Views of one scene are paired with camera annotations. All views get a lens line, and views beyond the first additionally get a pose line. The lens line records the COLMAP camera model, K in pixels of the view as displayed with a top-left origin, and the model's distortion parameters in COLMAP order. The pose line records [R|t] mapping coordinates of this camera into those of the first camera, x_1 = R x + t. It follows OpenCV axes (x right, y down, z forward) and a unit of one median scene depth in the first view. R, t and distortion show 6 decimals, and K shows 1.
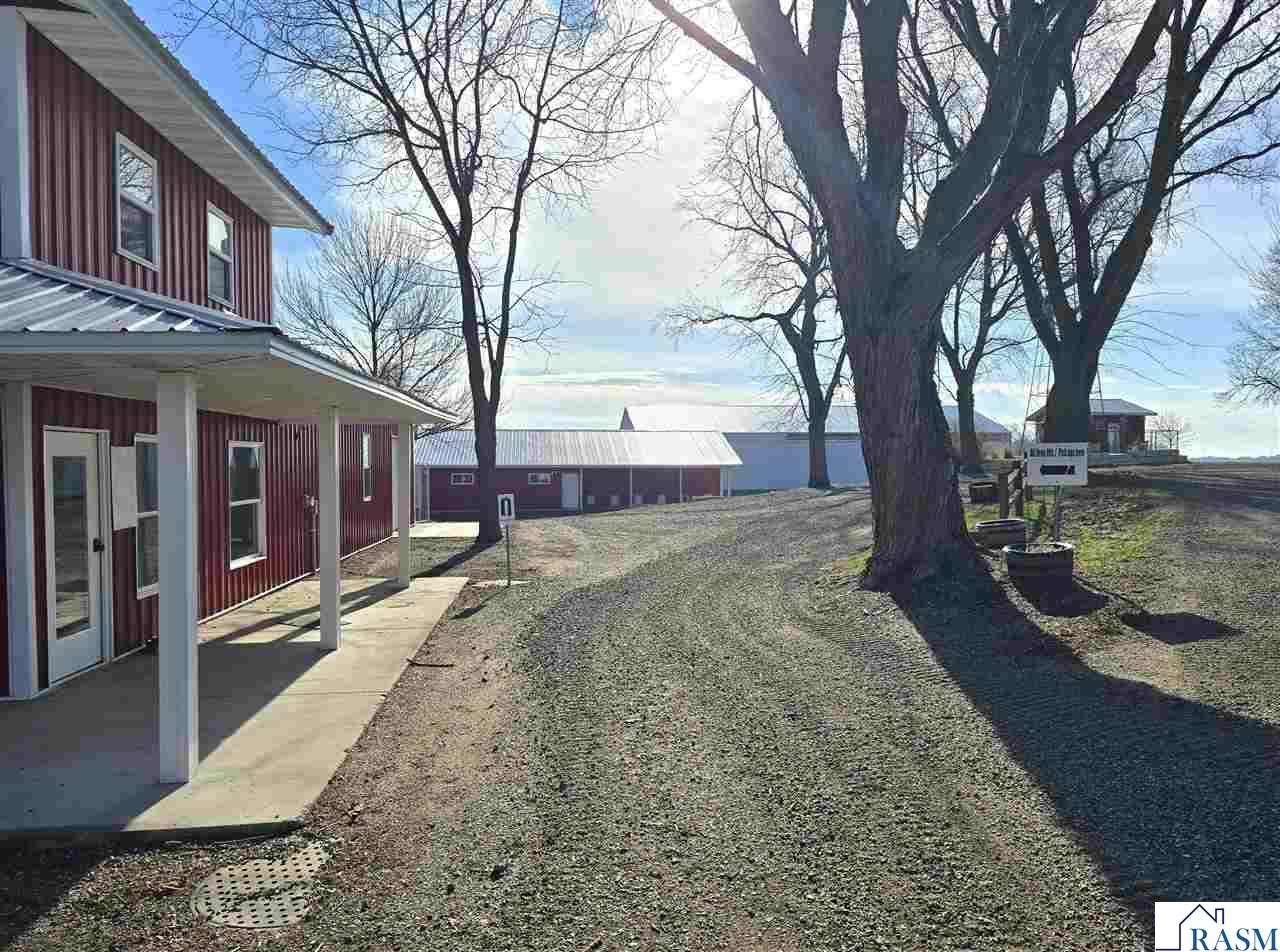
lens RADIAL K [[881.4, 0, 640.0], [0, 881.4, 476.0], [0, 0, 1]] dist [0.069568, -0.064250]
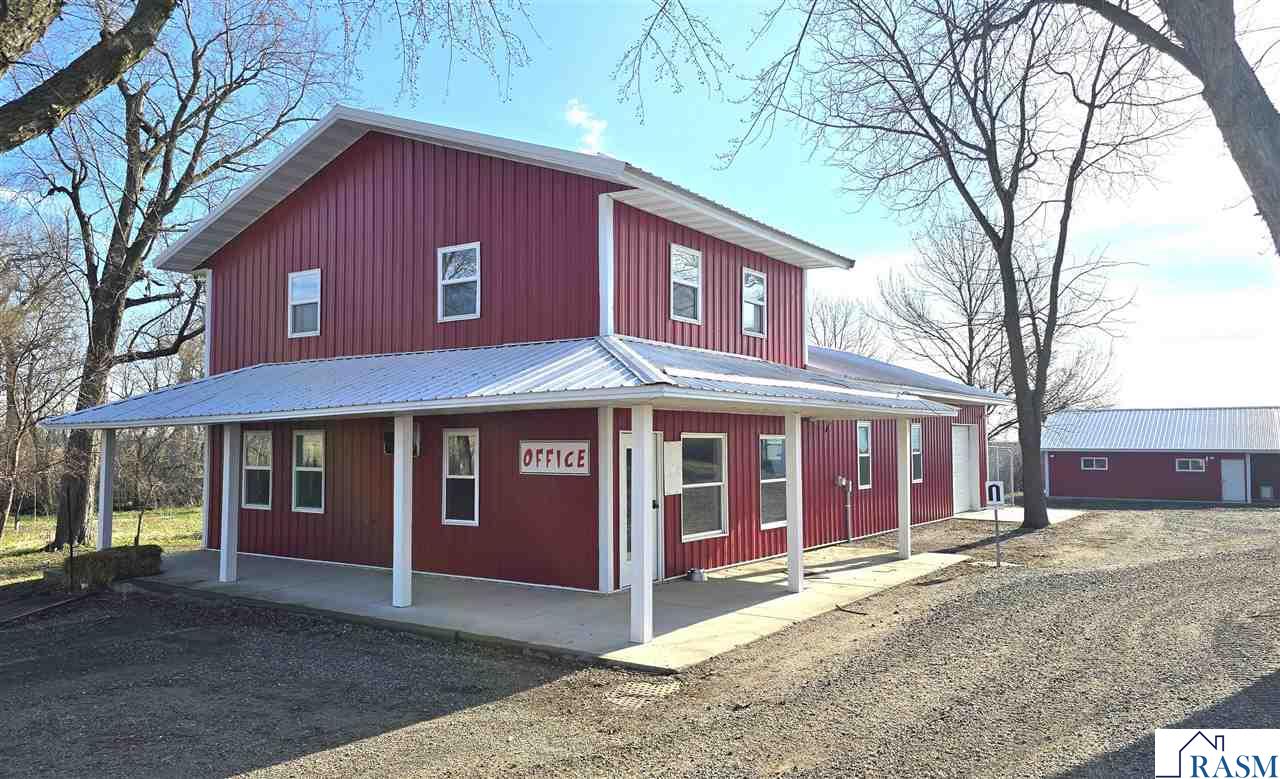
lens RADIAL K [[872.4, 0, 640.0], [0, 872.4, 389.5], [0, 0, 1]] dist [0.061968, -0.003333]
pose [[0.757298, -0.038351, -0.651942, 0.274637], [-0.011513, 0.997335, -0.072042, -0.010170], [0.652968, 0.062064, 0.754839, -0.137194]]
